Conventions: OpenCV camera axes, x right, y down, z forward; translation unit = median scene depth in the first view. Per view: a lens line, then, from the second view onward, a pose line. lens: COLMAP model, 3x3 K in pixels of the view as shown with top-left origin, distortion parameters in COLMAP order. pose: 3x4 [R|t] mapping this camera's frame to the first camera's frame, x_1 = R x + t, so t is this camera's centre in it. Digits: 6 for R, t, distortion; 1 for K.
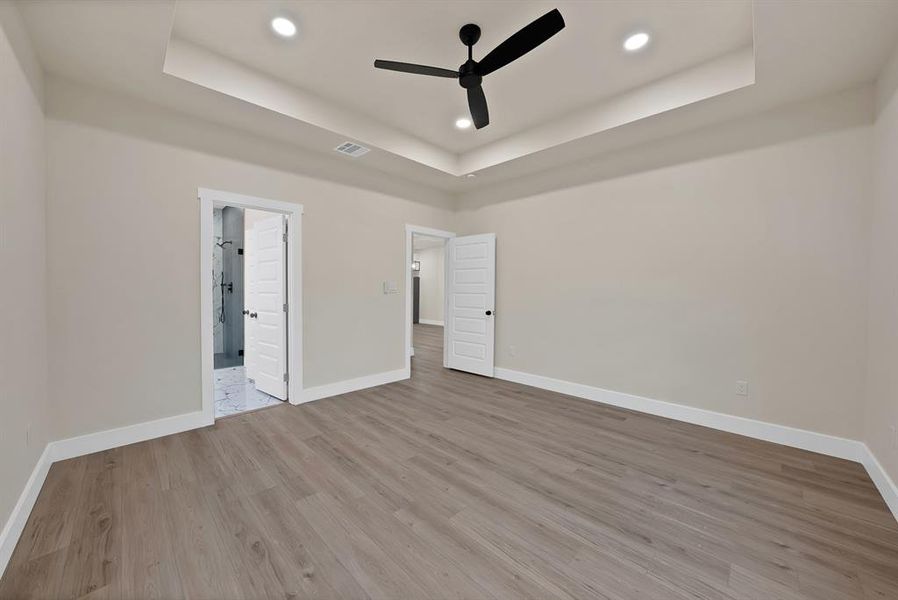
lens RADIAL K [[326.3, 0, 442.2], [0, 326.3, 301.5], [0, 0, 1]] dist [-0.015584, 0.000198]
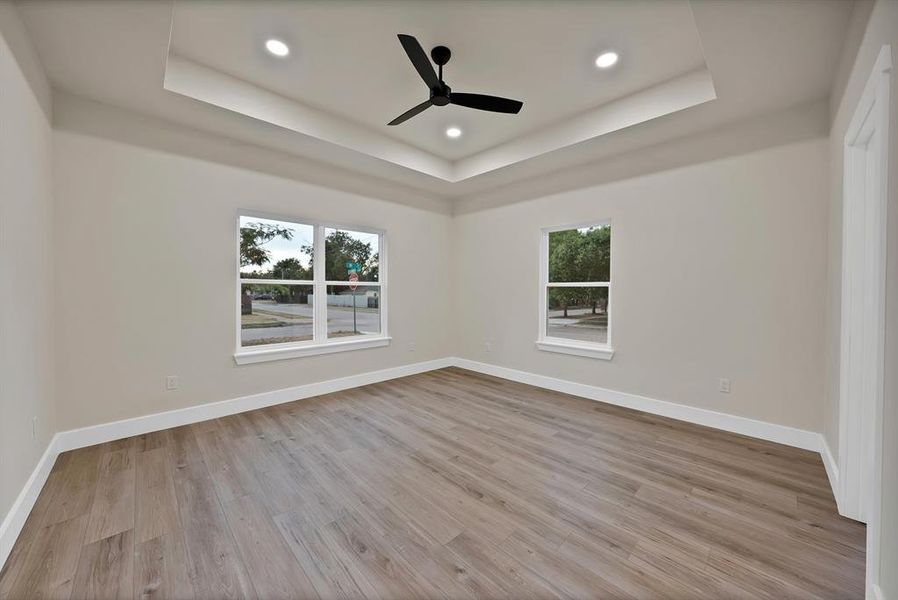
lens RADIAL K [[326.0, 0, 447.9], [0, 326.0, 296.7], [0, 0, 1]] dist [-0.017572, 0.000218]
pose [[-0.999694, -0.010951, 0.022193, 0.030181], [-0.009955, 0.998960, 0.044489, -0.062010], [-0.022657, 0.044254, -0.998763, 2.023802]]
